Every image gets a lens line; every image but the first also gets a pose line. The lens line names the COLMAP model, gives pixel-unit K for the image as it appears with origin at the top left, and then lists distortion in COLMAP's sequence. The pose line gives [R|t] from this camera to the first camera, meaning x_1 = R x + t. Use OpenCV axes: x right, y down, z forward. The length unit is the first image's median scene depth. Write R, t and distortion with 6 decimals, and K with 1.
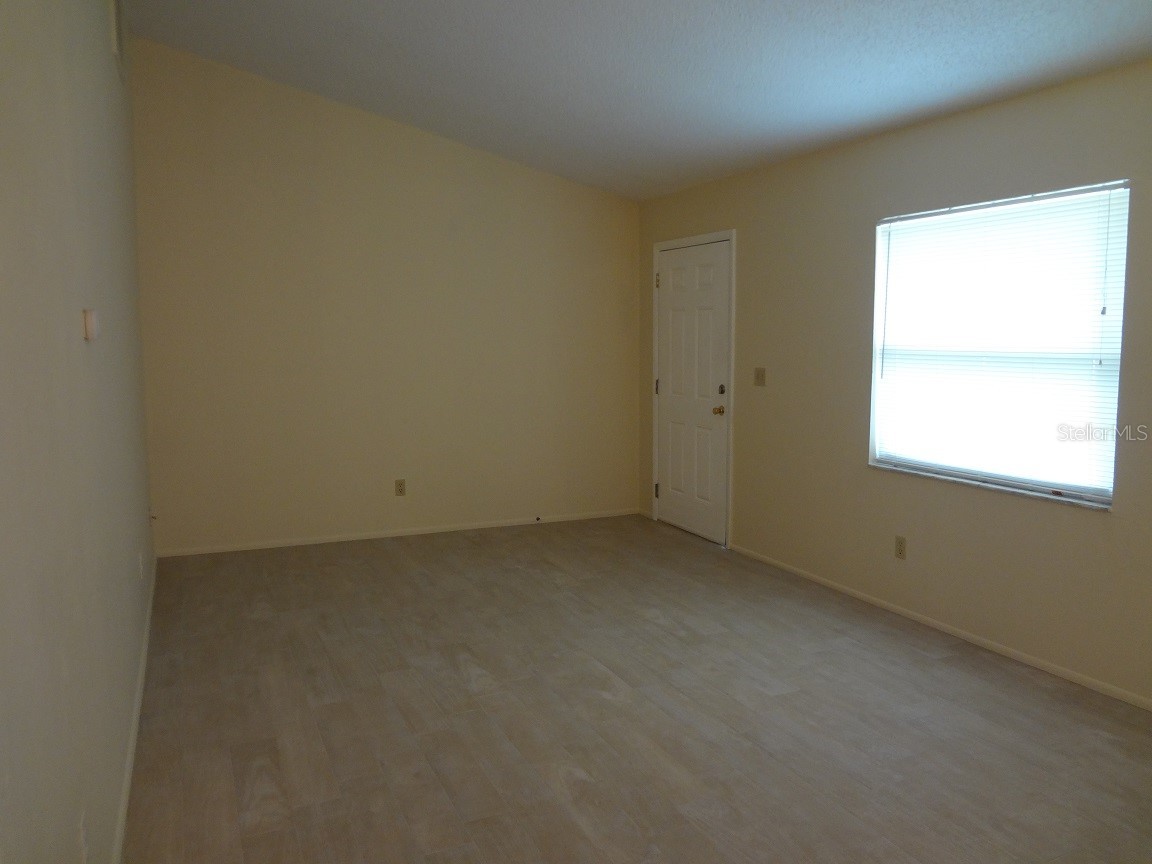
lens RADIAL K [[849.0, 0, 576.0], [0, 849.0, 432.0], [0, 0, 1]] dist [-0.059226, 0.036906]
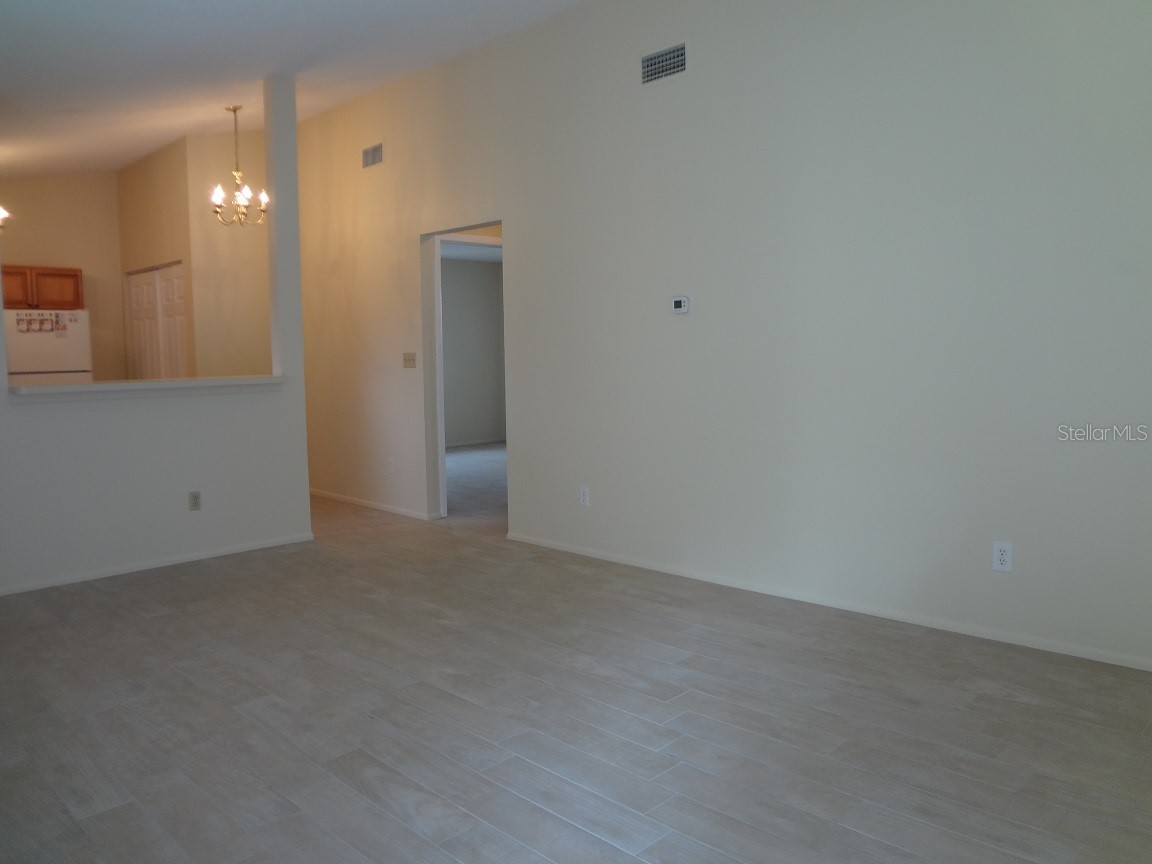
lens RADIAL K [[849.0, 0, 576.0], [0, 849.0, 432.0], [0, 0, 1]] dist [-0.059226, 0.036906]
pose [[-0.935910, 0.053189, -0.348200, 0.211571], [-0.019713, 0.979075, 0.202545, -0.149745], [0.351687, 0.196428, -0.915277, 1.781849]]
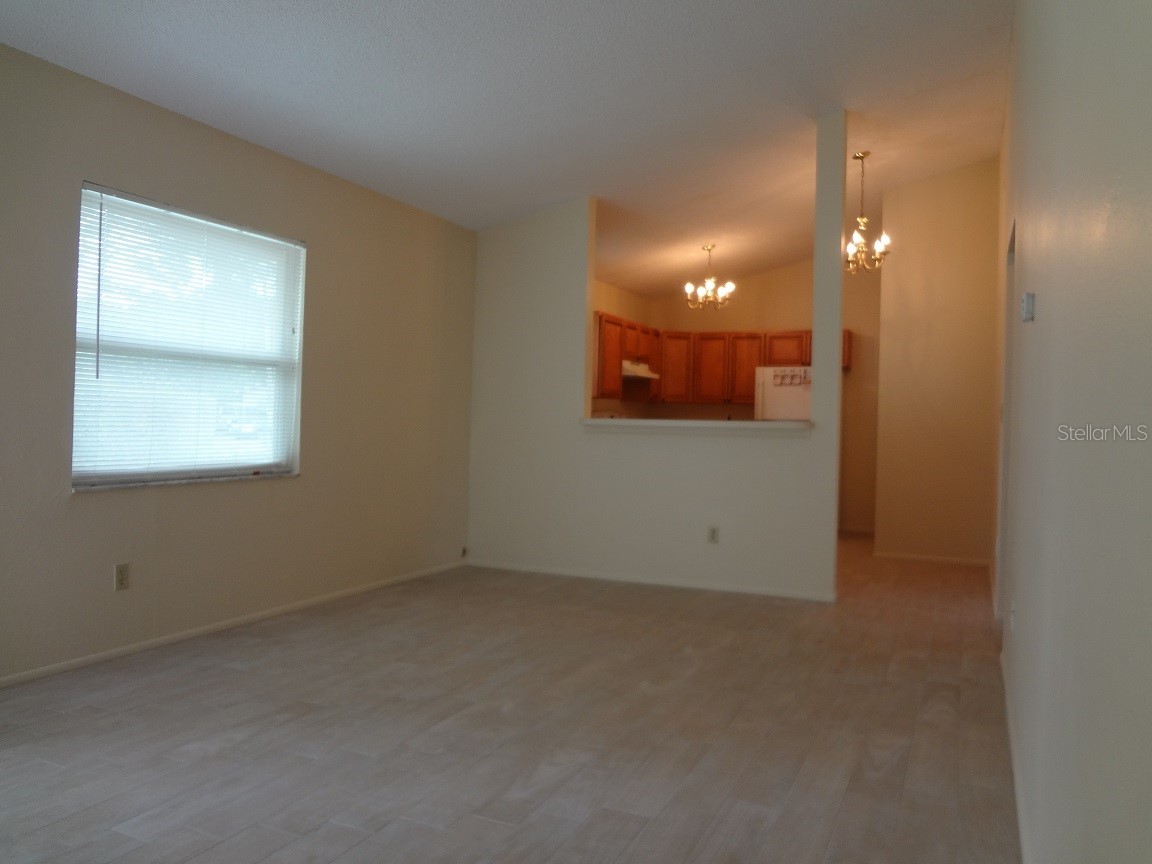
lens RADIAL K [[849.0, 0, 576.0], [0, 849.0, 432.0], [0, 0, 1]] dist [-0.059226, 0.036906]
pose [[-0.649104, -0.019808, 0.760442, -0.678296], [0.066250, 0.994390, 0.082453, -0.060822], [-0.757809, 0.103900, -0.644150, 1.427622]]
